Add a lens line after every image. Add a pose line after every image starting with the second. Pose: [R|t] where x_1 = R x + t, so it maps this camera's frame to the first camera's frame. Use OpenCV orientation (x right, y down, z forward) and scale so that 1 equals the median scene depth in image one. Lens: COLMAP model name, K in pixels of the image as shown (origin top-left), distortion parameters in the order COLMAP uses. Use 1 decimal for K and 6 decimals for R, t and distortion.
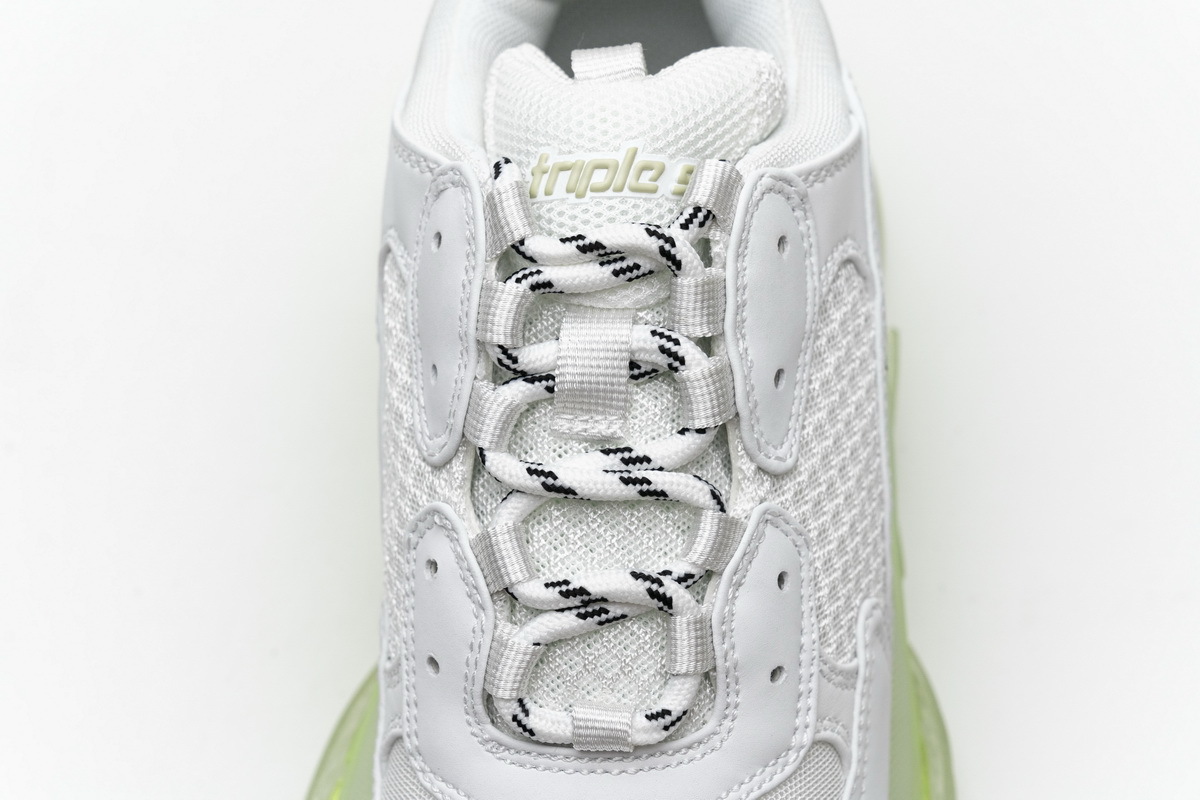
lens RADIAL K [[2211.5, 0, 601.1], [0, 2211.5, 400.5], [0, 0, 1]] dist [0.070480, 0.000000]
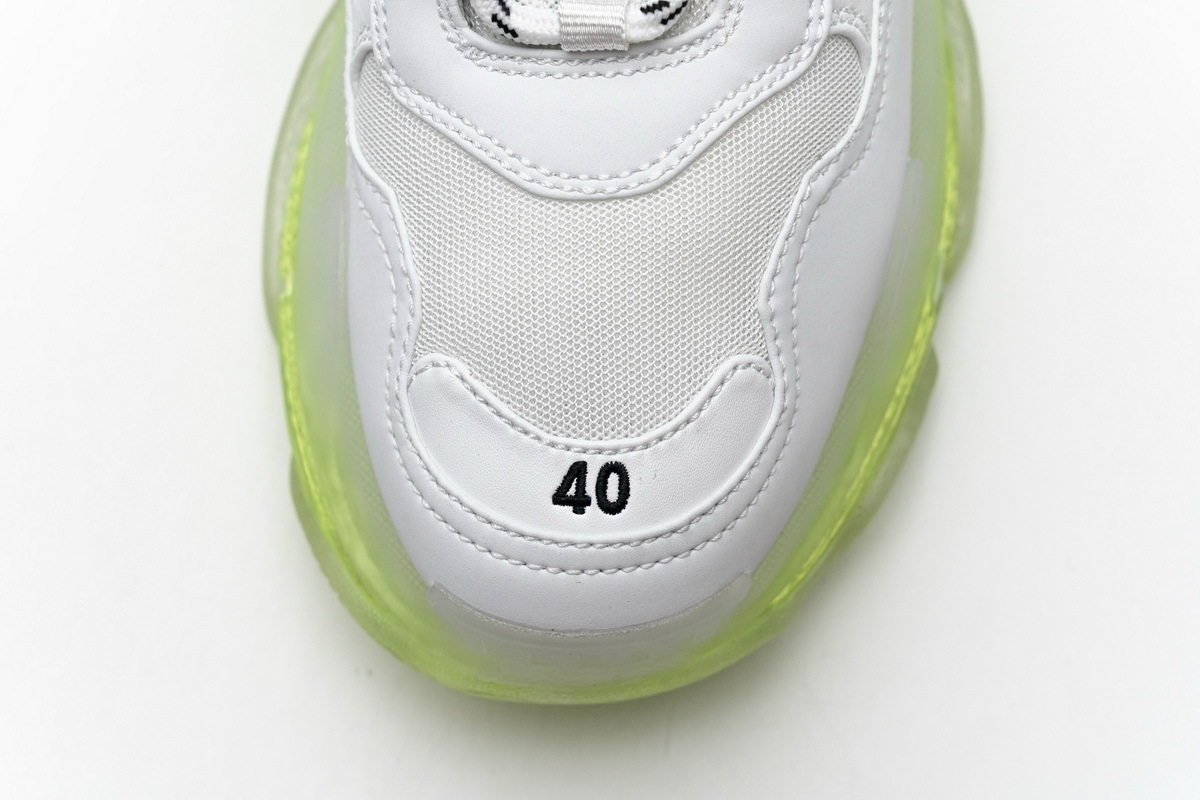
lens RADIAL K [[2211.5, 0, 599.8], [0, 2211.5, 399.9], [0, 0, 1]] dist [0.070480, 0.000000]
pose [[0.999192, -0.039086, -0.009323, 0.005635], [0.040165, 0.964586, 0.260692, 0.059267], [-0.001197, -0.260856, 0.965377, 0.094639]]
